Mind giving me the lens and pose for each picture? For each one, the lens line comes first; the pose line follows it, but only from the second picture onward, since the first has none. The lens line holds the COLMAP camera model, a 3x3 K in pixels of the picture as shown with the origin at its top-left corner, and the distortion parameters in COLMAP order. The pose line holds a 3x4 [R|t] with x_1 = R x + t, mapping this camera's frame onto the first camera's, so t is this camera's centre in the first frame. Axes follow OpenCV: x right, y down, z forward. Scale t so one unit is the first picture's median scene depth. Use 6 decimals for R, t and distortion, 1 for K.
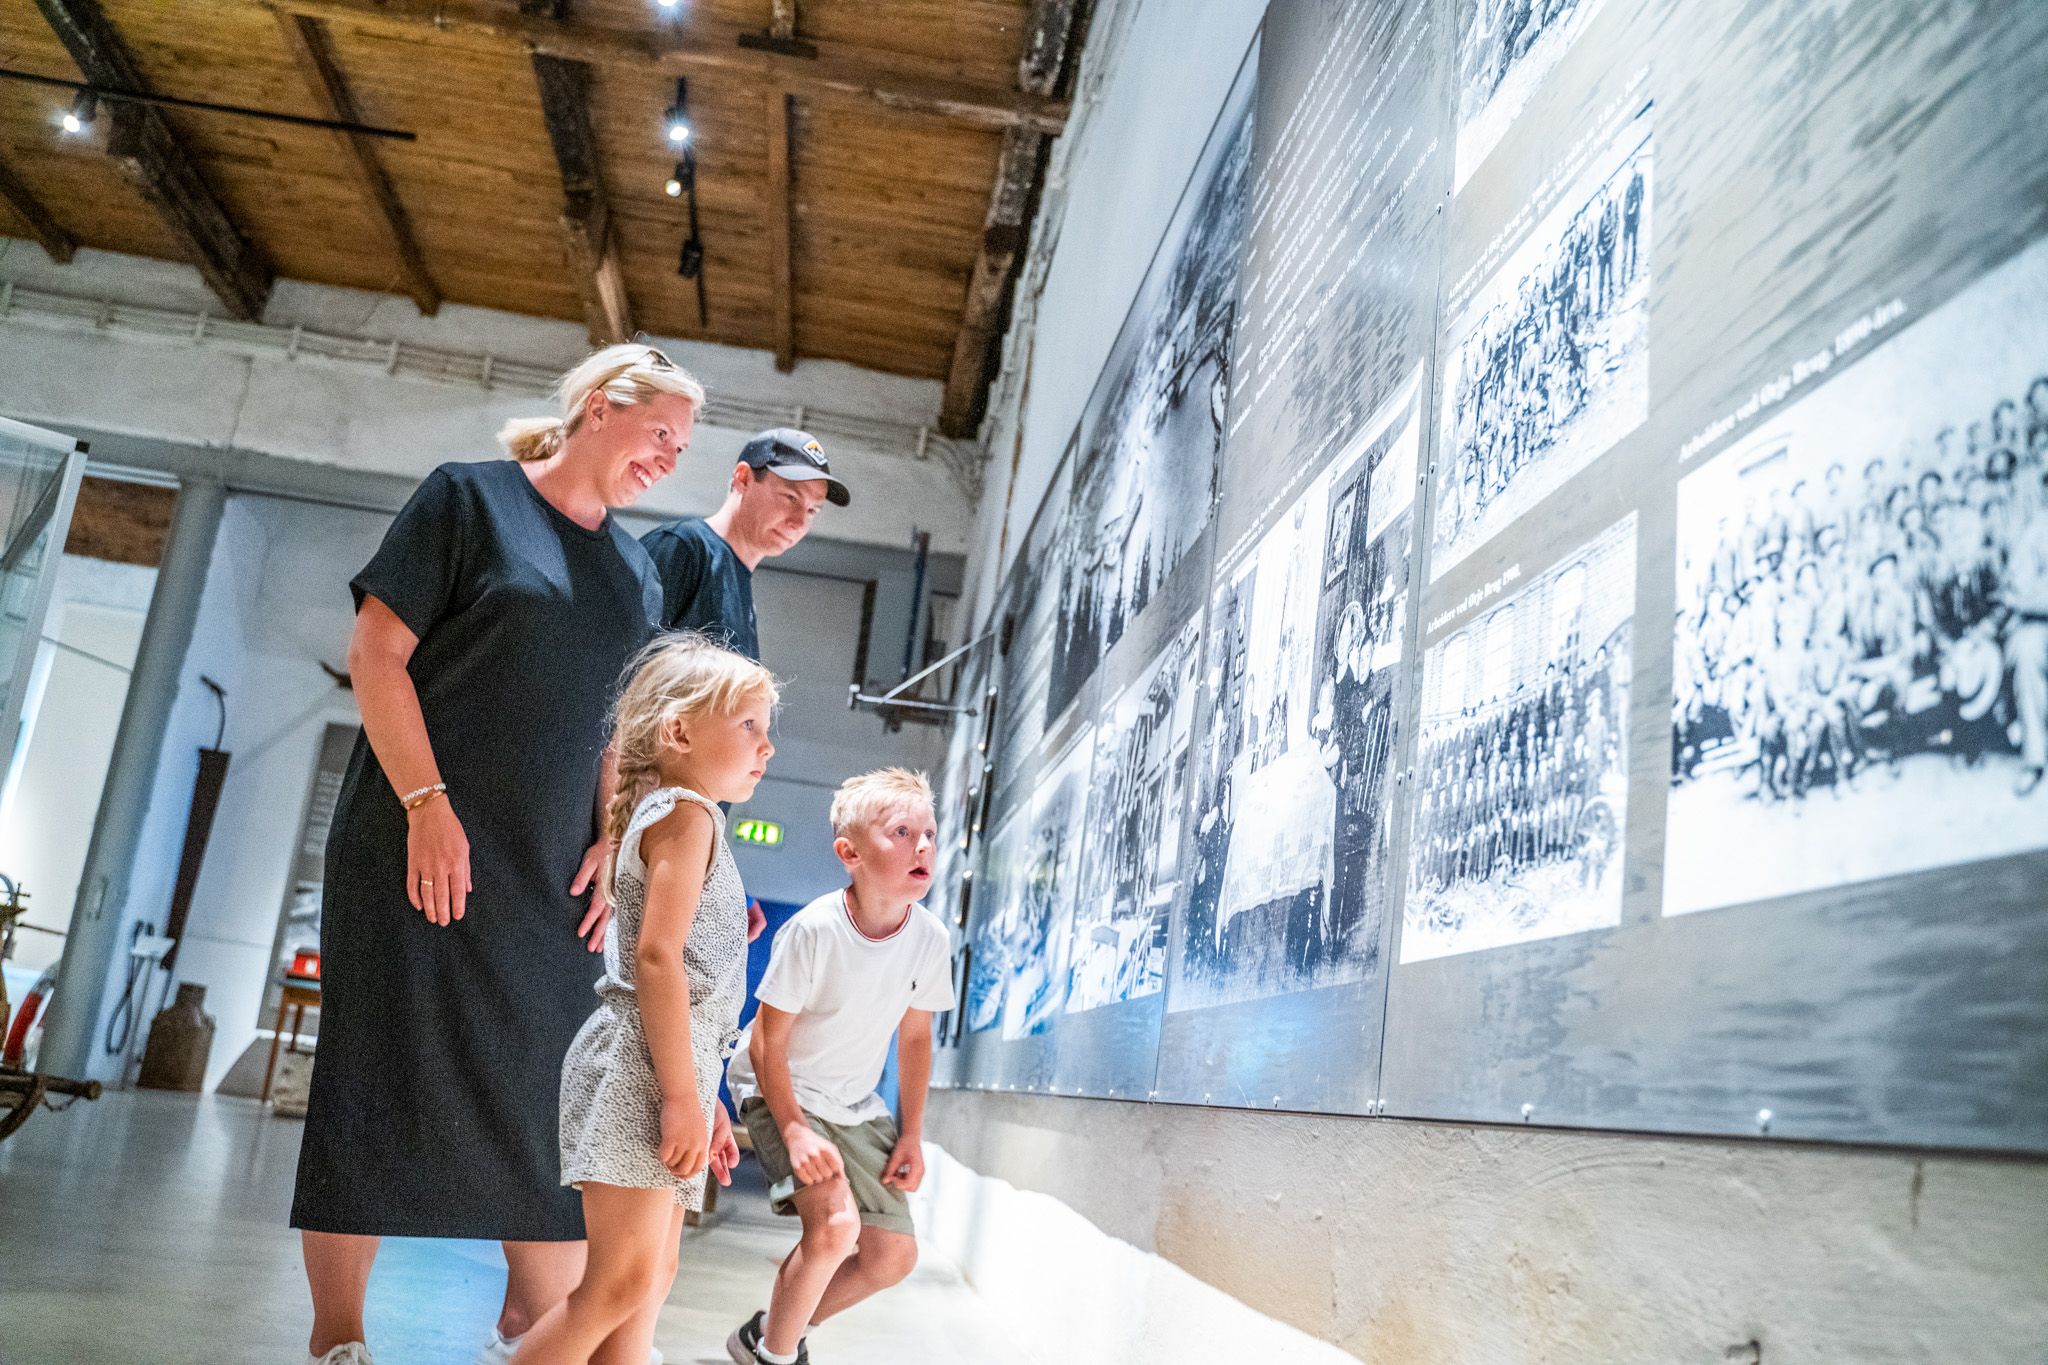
lens RADIAL K [[1691.7, 0, 1021.4], [0, 1691.7, 677.6], [0, 0, 1]] dist [-0.076742, 0.010482]
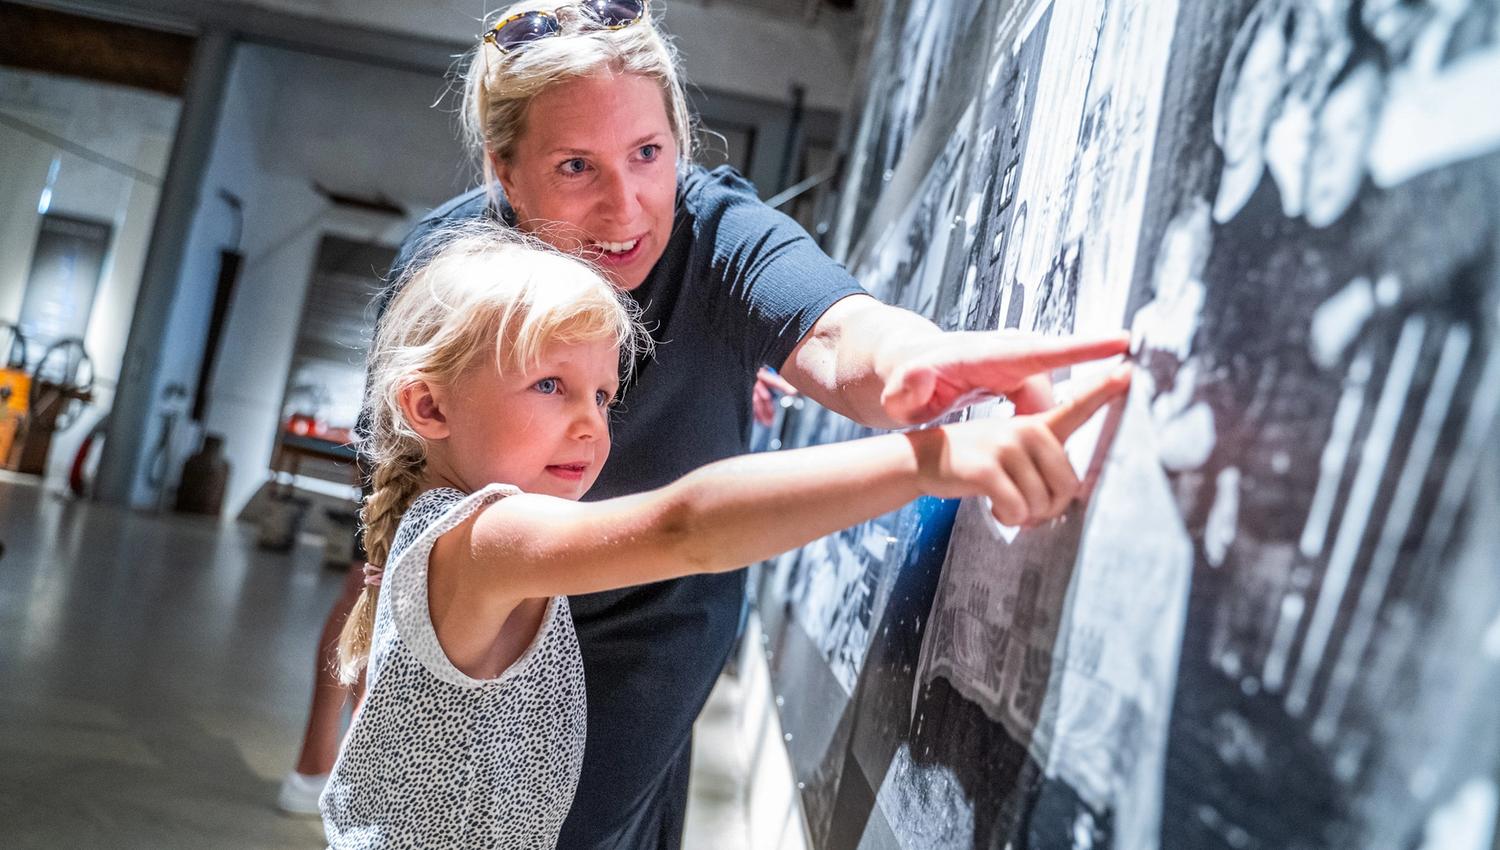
lens RADIAL K [[1220.3, 0, 754.7], [0, 1220.3, 428.1], [0, 0, 1]] dist [-0.059483, 0.003237]
pose [[0.990391, 0.065839, -0.121615, 0.092532], [-0.044271, 0.984065, 0.172212, 0.005014], [0.131015, -0.165173, 0.977524, 0.542574]]
